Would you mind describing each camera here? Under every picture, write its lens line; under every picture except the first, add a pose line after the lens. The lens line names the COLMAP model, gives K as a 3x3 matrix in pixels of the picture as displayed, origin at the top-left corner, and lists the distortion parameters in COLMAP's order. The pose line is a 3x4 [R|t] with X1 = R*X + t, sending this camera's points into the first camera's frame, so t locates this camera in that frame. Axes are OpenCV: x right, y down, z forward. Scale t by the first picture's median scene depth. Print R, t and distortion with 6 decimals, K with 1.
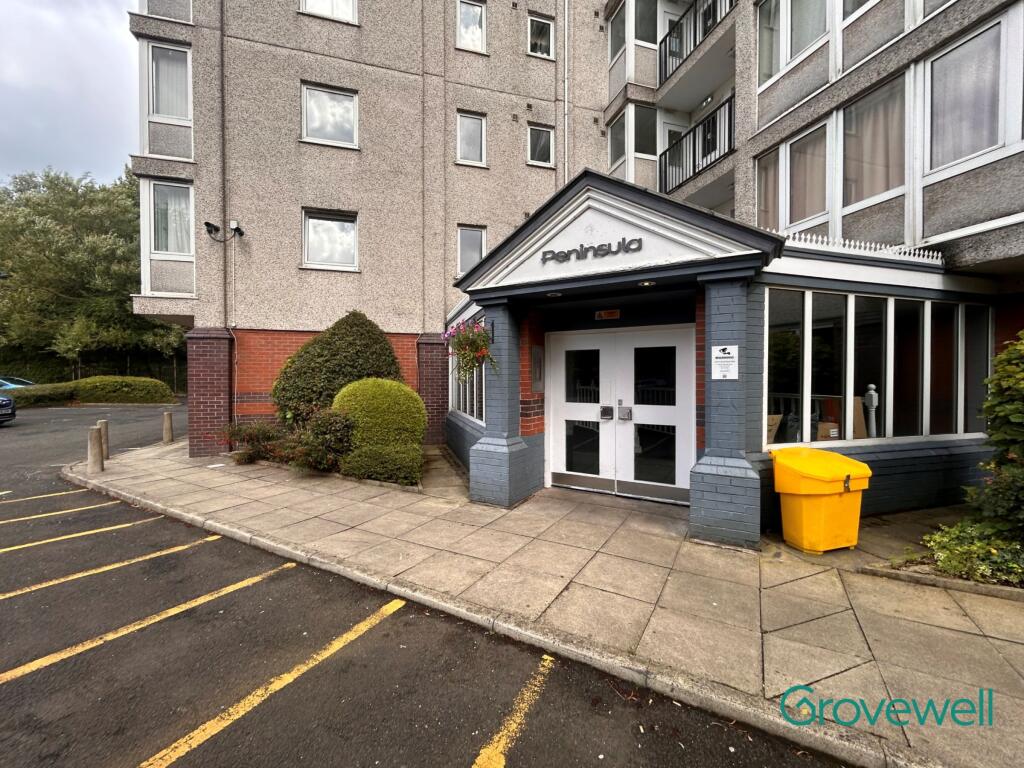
lens RADIAL K [[414.8, 0, 508.4], [0, 414.8, 382.2], [0, 0, 1]] dist [0.000181, 0.000087]
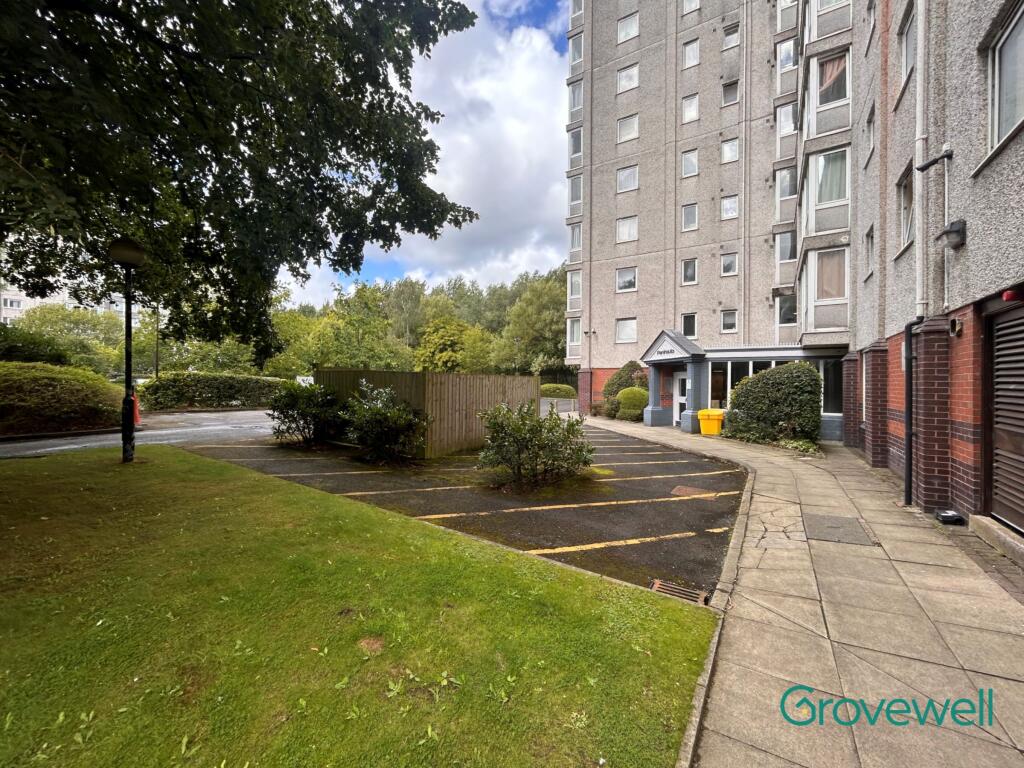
lens RADIAL K [[414.8, 0, 510.1], [0, 414.8, 384.1], [0, 0, 1]] dist [0.000181, 0.000087]
pose [[0.663193, 0.006962, -0.748416, 1.034109], [-0.015407, 0.999872, -0.004352, -0.004131], [0.748289, 0.014417, 0.663216, -1.226773]]
